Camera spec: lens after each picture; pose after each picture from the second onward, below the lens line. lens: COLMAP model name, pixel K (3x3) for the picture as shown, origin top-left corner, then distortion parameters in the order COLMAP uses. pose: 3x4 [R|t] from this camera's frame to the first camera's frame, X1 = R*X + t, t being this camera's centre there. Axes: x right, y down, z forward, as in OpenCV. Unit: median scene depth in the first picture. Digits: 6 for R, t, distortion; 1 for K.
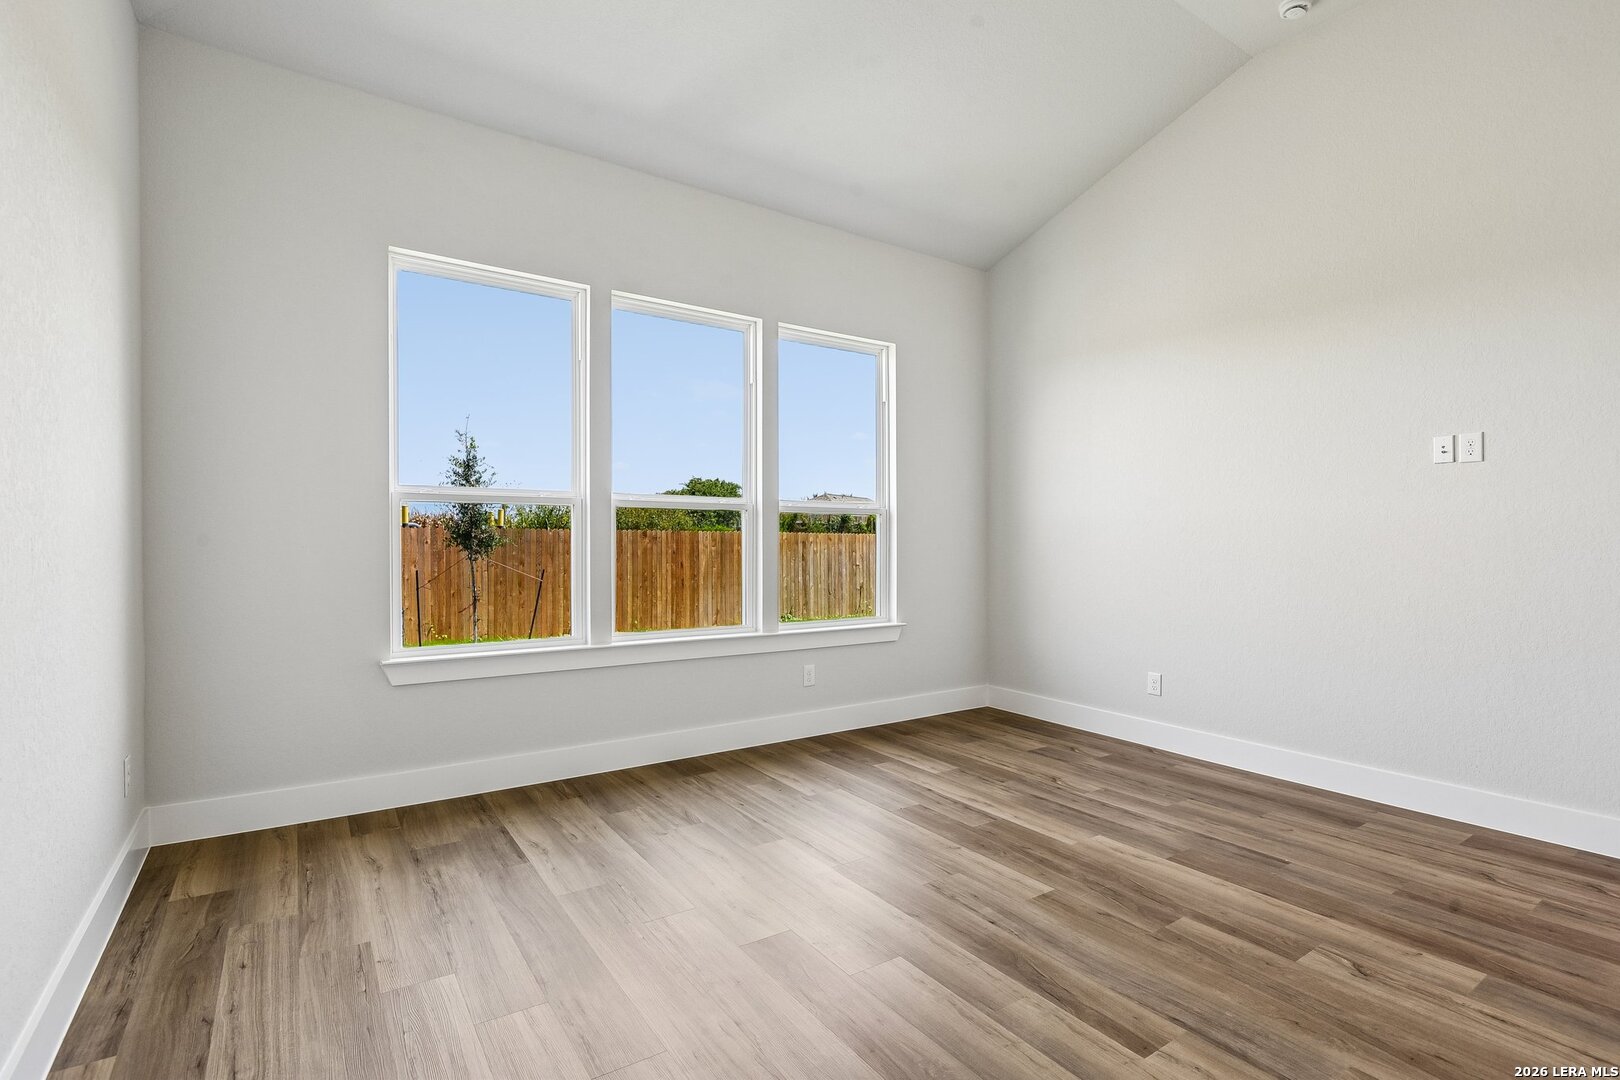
lens RADIAL K [[764.7, 0, 805.3], [0, 764.7, 541.3], [0, 0, 1]] dist [-0.001872, -0.001069]
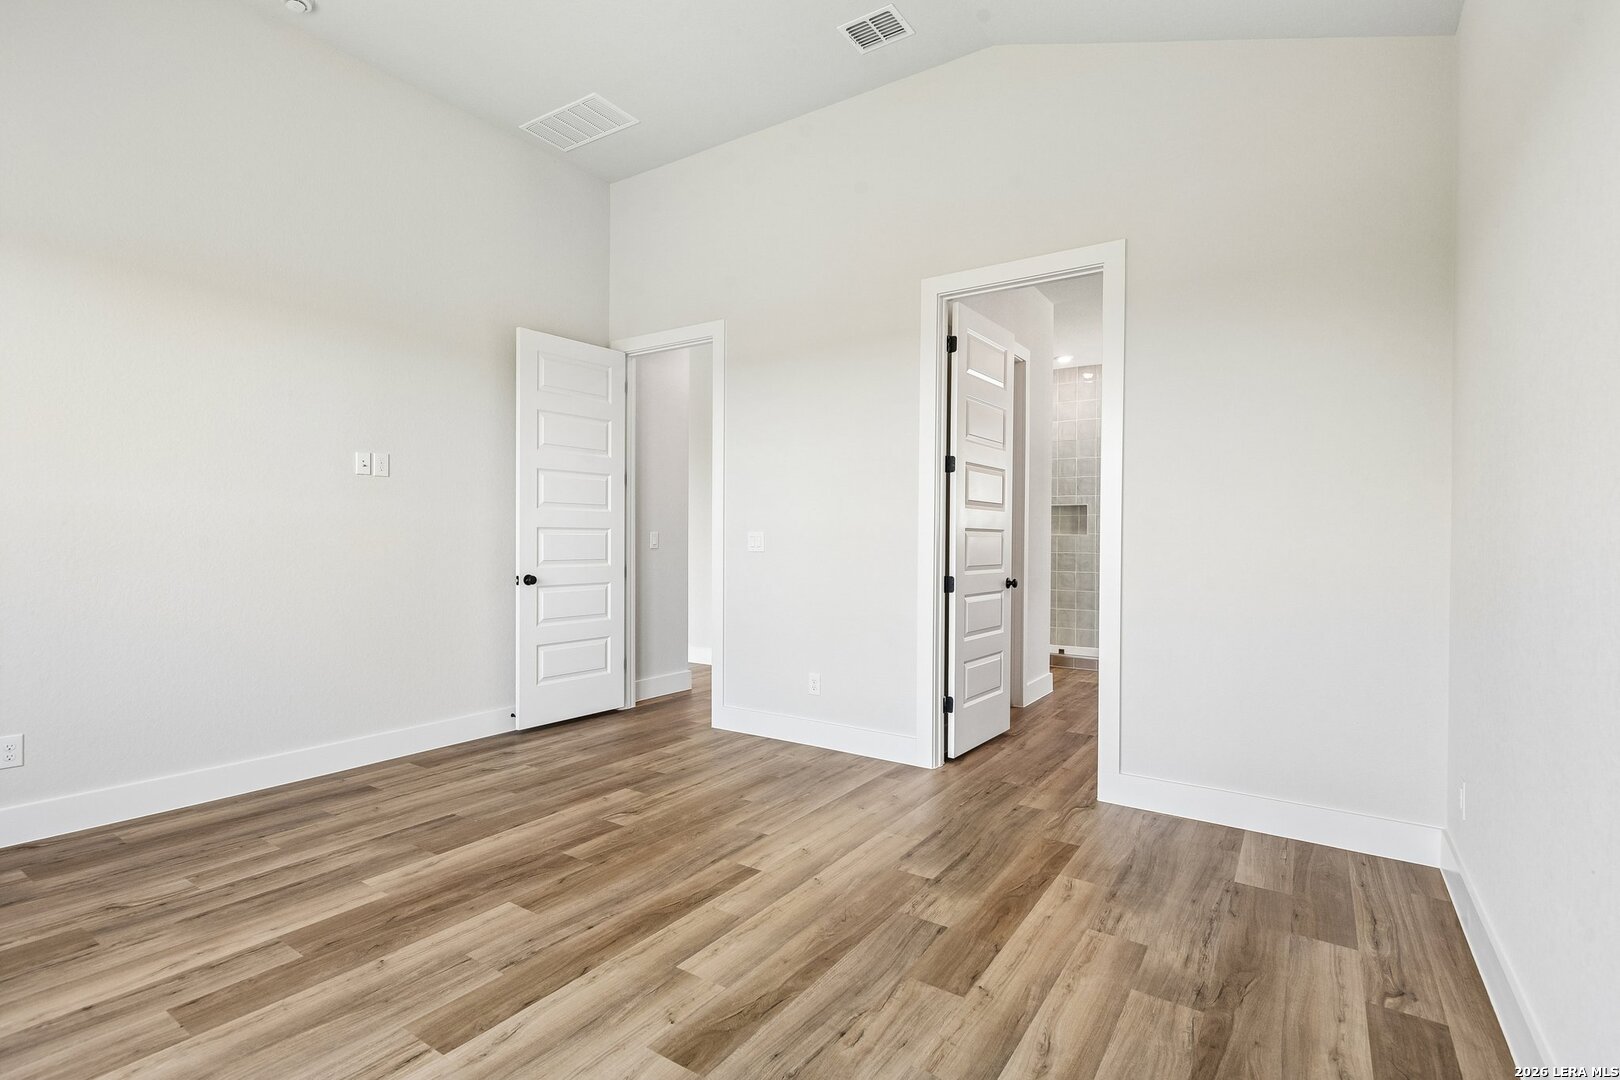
lens RADIAL K [[764.7, 0, 805.3], [0, 764.7, 541.3], [0, 0, 1]] dist [-0.001872, -0.001069]
pose [[-0.377150, -0.002485, 0.926149, -0.613316], [-0.006204, 0.999981, 0.000157, -0.000800], [-0.926131, -0.005687, -0.377158, 0.888934]]
